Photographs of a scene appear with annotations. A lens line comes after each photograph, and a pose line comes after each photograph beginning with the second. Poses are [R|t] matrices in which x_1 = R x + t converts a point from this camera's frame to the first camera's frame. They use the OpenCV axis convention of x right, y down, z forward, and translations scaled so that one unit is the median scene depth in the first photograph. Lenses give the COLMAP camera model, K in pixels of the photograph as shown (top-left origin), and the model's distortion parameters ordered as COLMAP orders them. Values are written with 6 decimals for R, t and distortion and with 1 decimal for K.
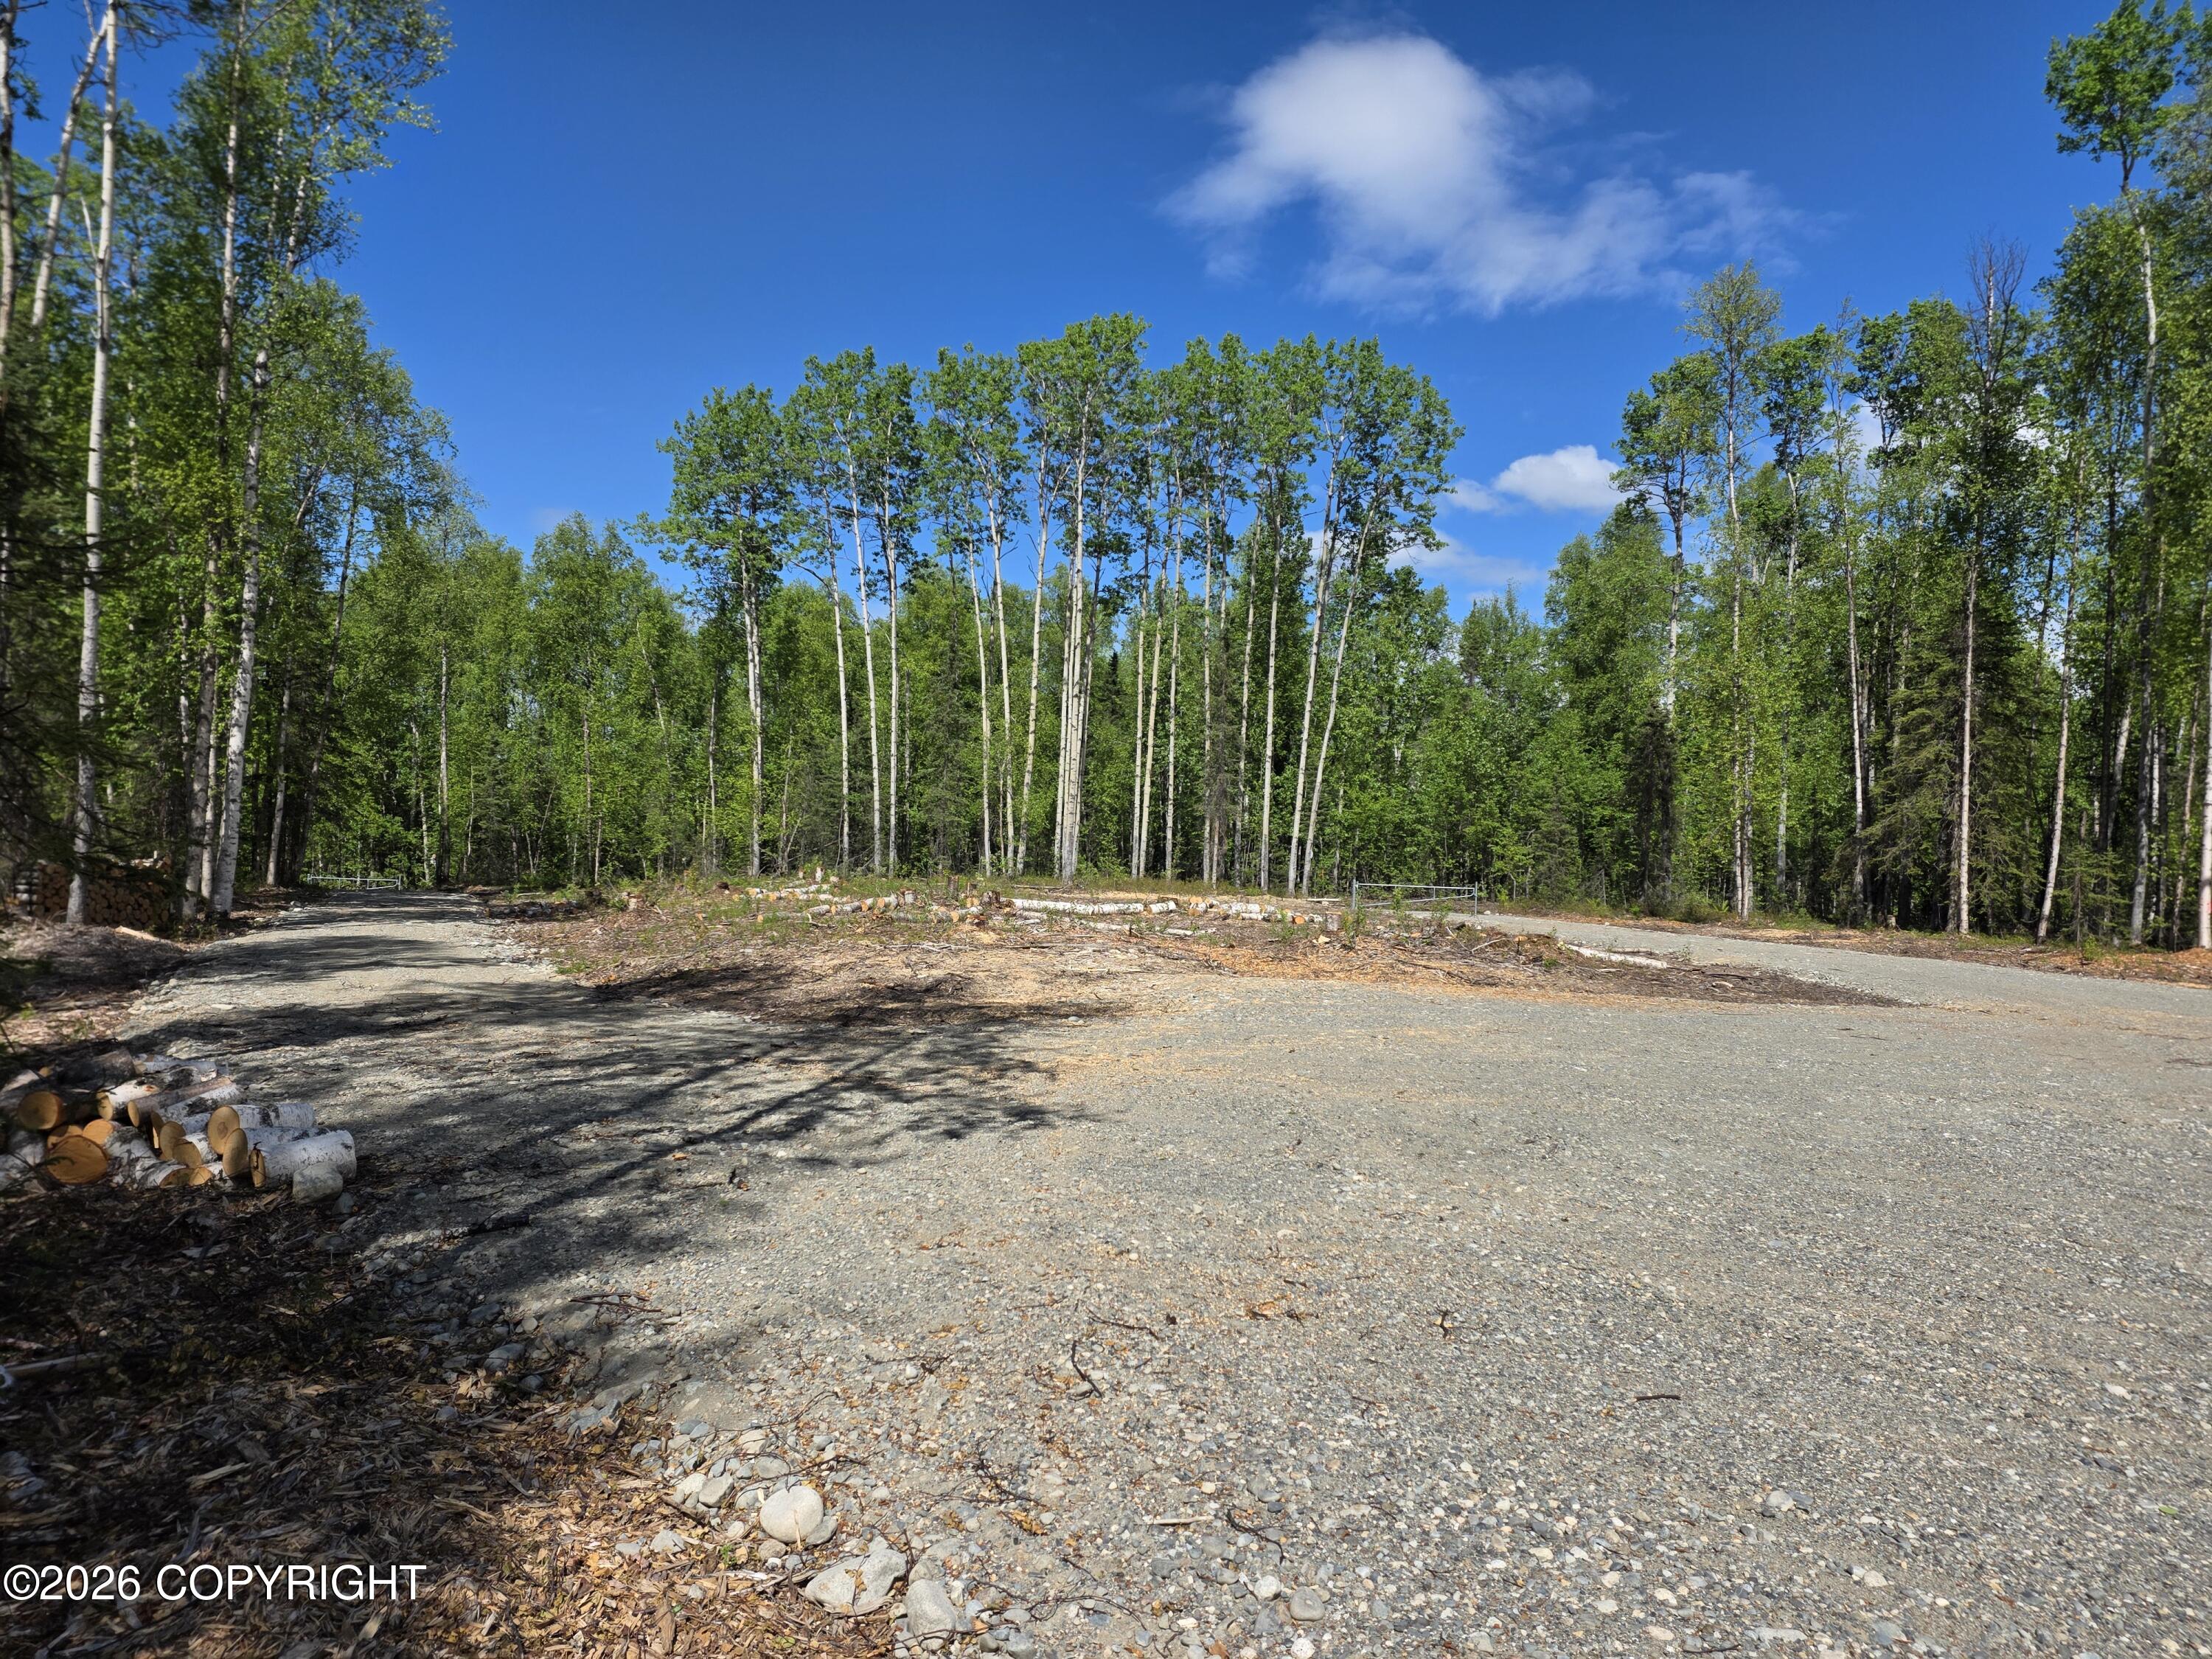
lens RADIAL K [[1470.4, 0, 1106.8], [0, 1470.4, 866.0], [0, 0, 1]] dist [0.064714, -0.059862]
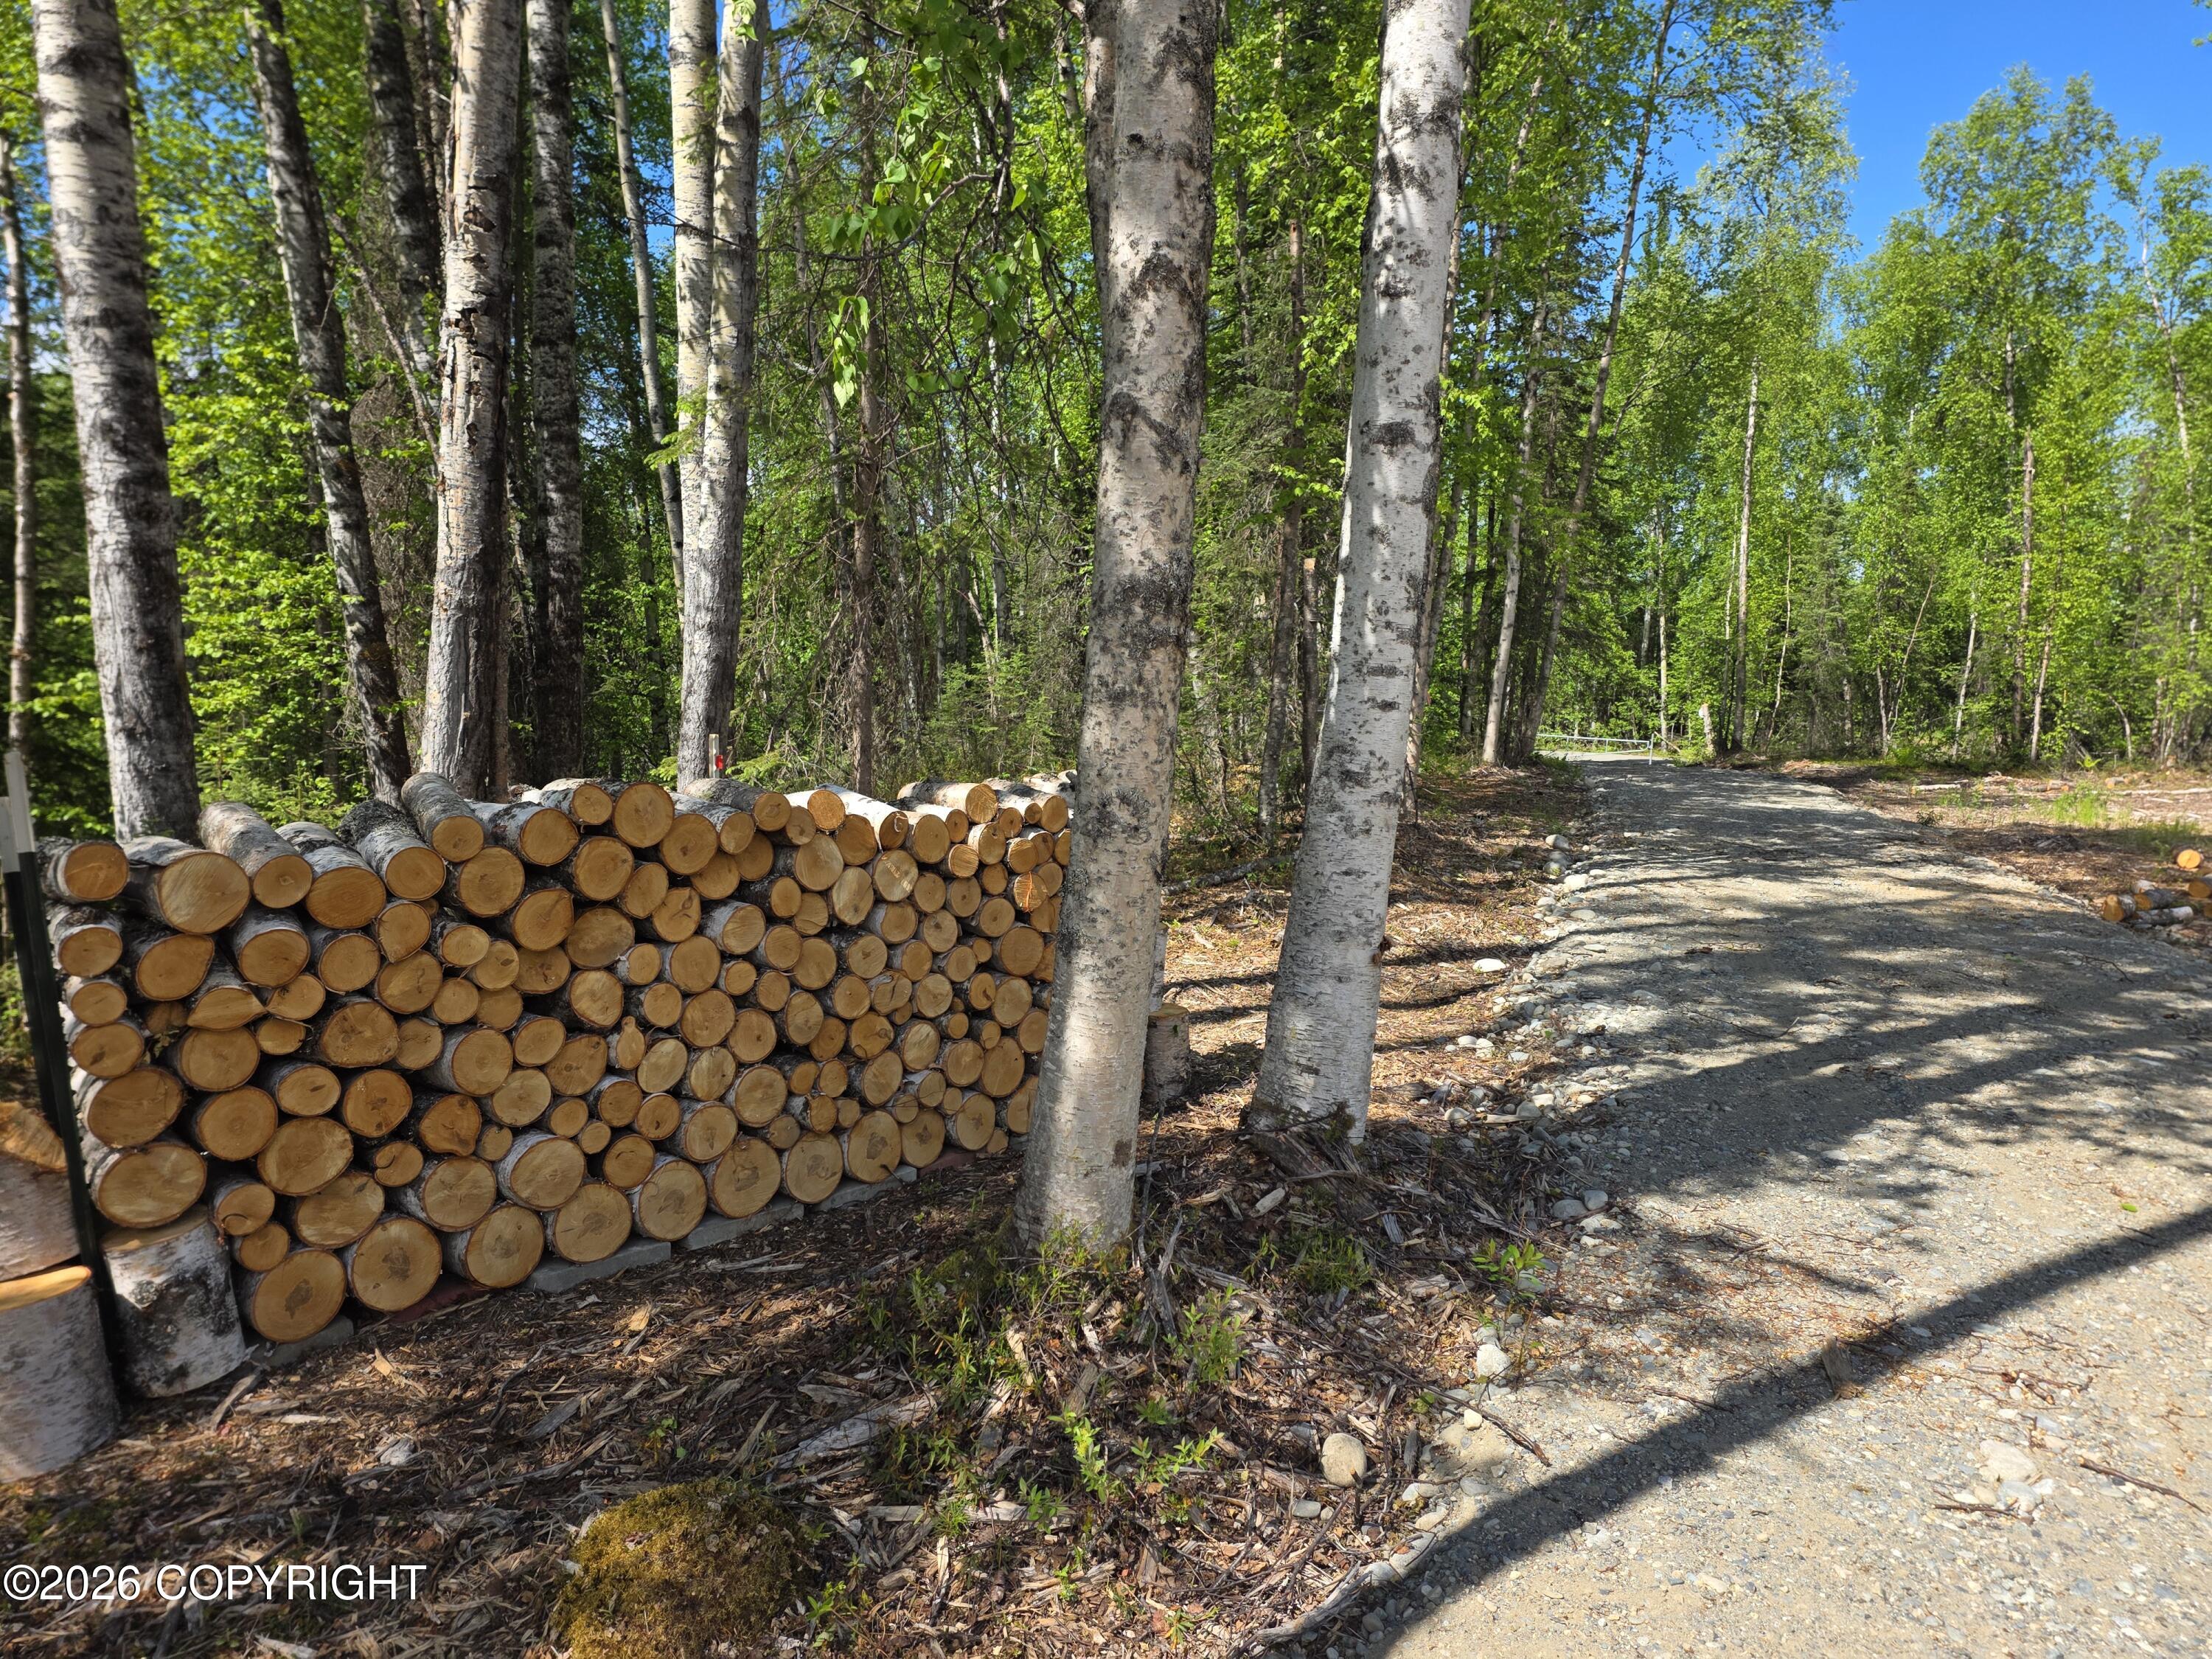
lens RADIAL K [[1470.4, 0, 1106.8], [0, 1470.4, 866.0], [0, 0, 1]] dist [0.064714, -0.059862]
pose [[0.730734, 0.086301, -0.677186, -0.172081], [-0.014135, 0.993677, 0.111382, -0.004918], [0.682516, -0.071819, 0.727333, 0.298379]]
